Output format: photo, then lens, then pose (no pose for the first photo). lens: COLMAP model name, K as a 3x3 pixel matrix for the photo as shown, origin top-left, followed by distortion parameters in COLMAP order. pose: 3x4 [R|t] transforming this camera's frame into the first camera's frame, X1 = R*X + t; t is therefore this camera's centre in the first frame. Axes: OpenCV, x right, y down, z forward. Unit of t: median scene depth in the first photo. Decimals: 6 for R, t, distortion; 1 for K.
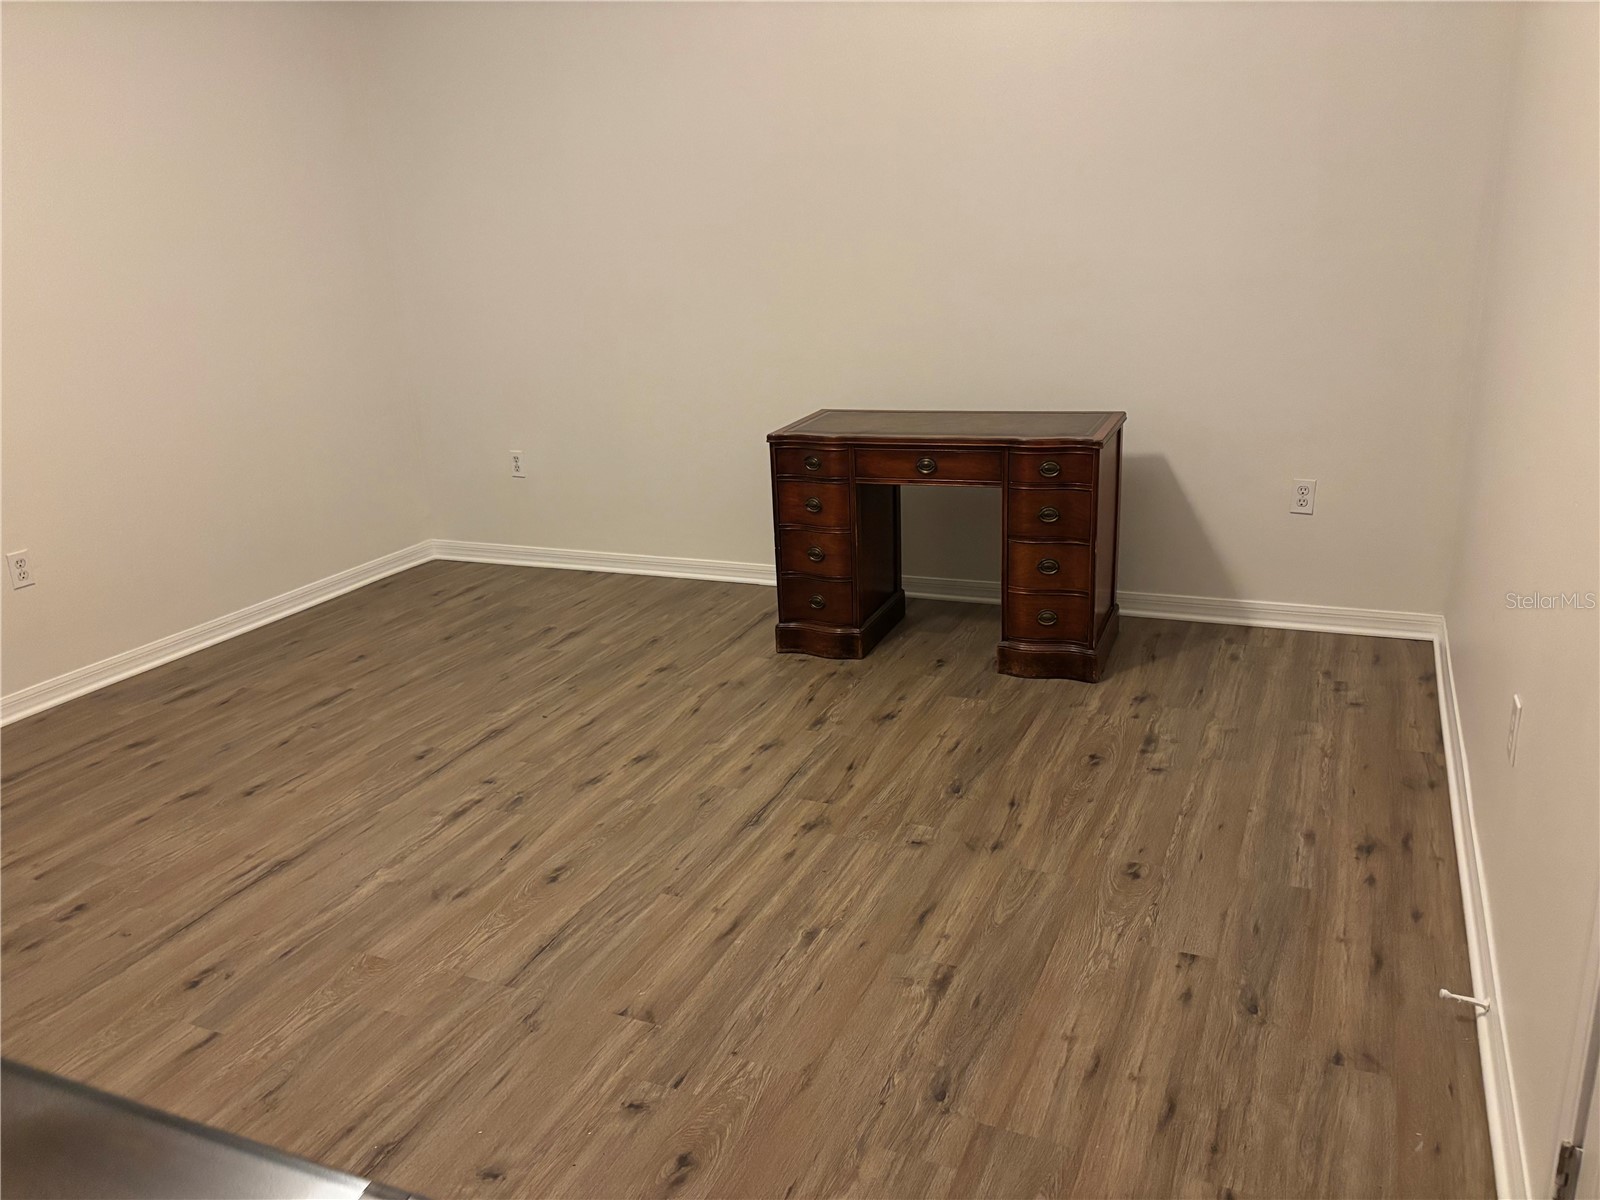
lens RADIAL K [[1211.7, 0, 802.8], [0, 1211.7, 603.2], [0, 0, 1]] dist [0.051378, -0.056593]
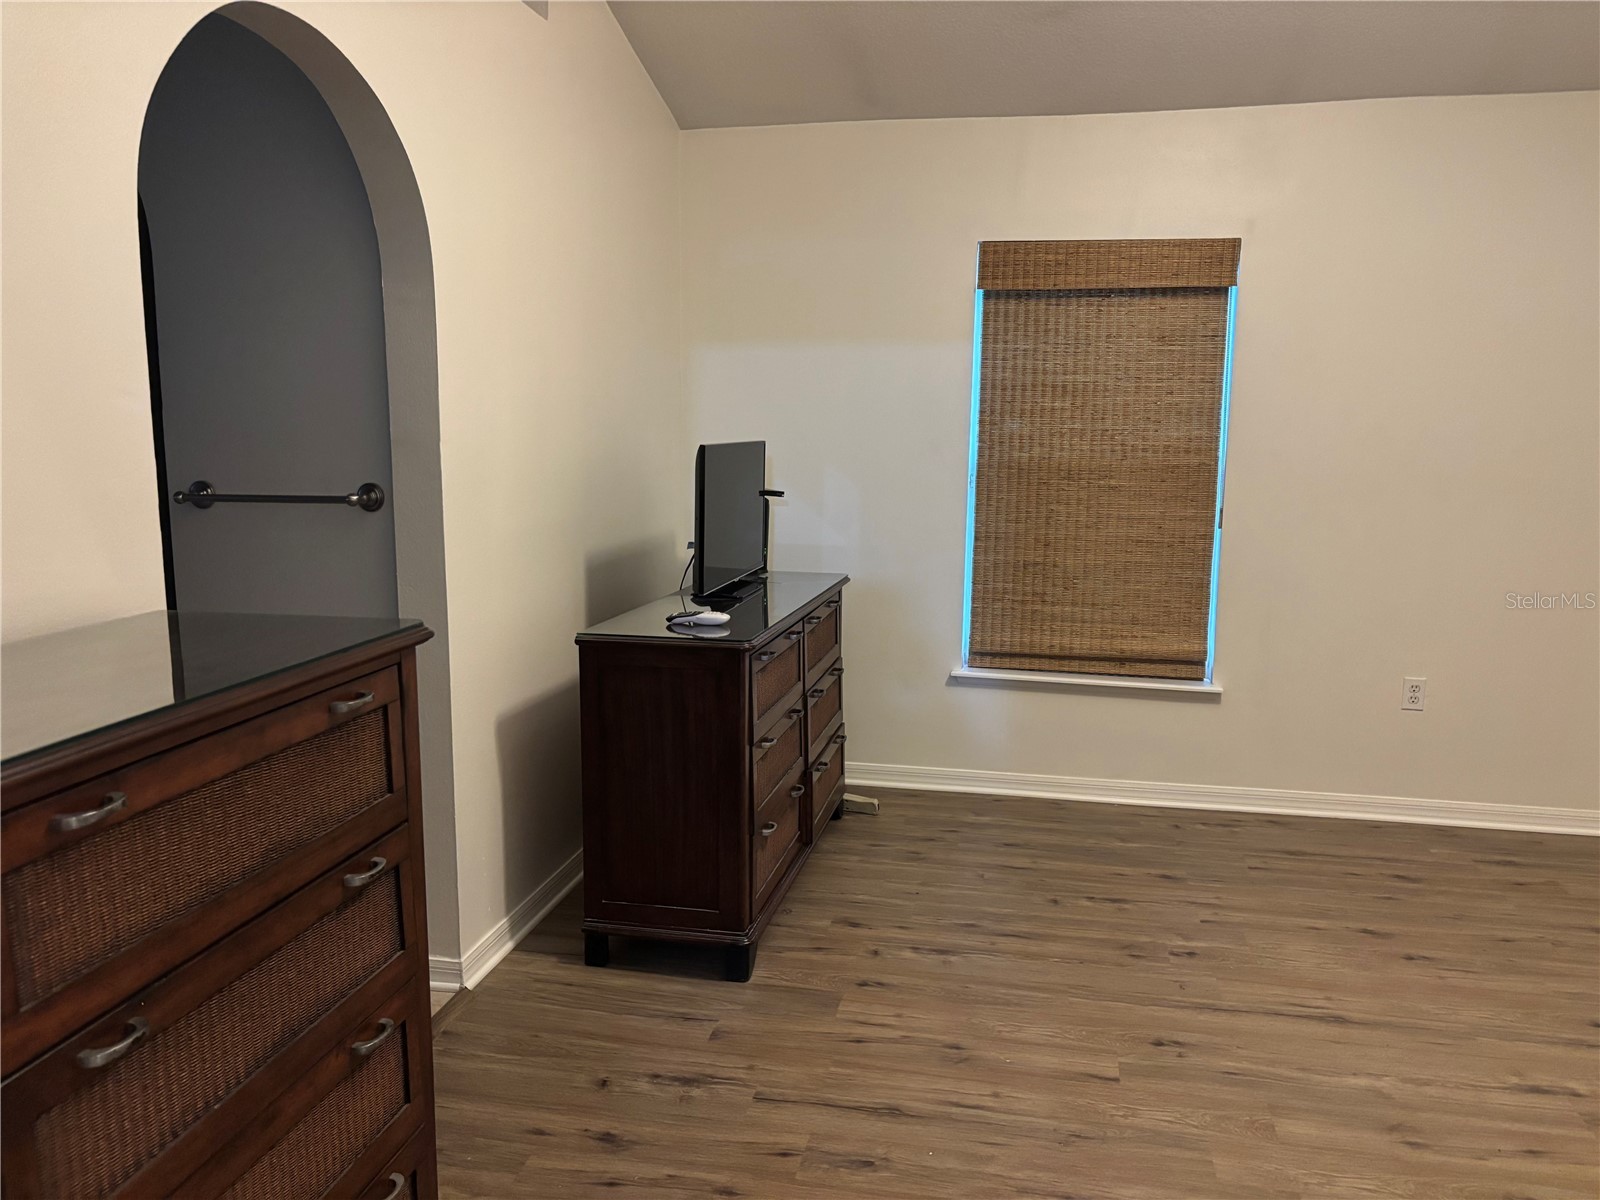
lens RADIAL K [[1211.7, 0, 801.8], [0, 1211.7, 598.4], [0, 0, 1]] dist [0.051378, -0.056593]
pose [[0.214234, 0.194607, -0.957200, 0.367794], [-0.308279, 0.943338, 0.122792, -0.097720], [0.926859, 0.268779, 0.262089, 0.238673]]
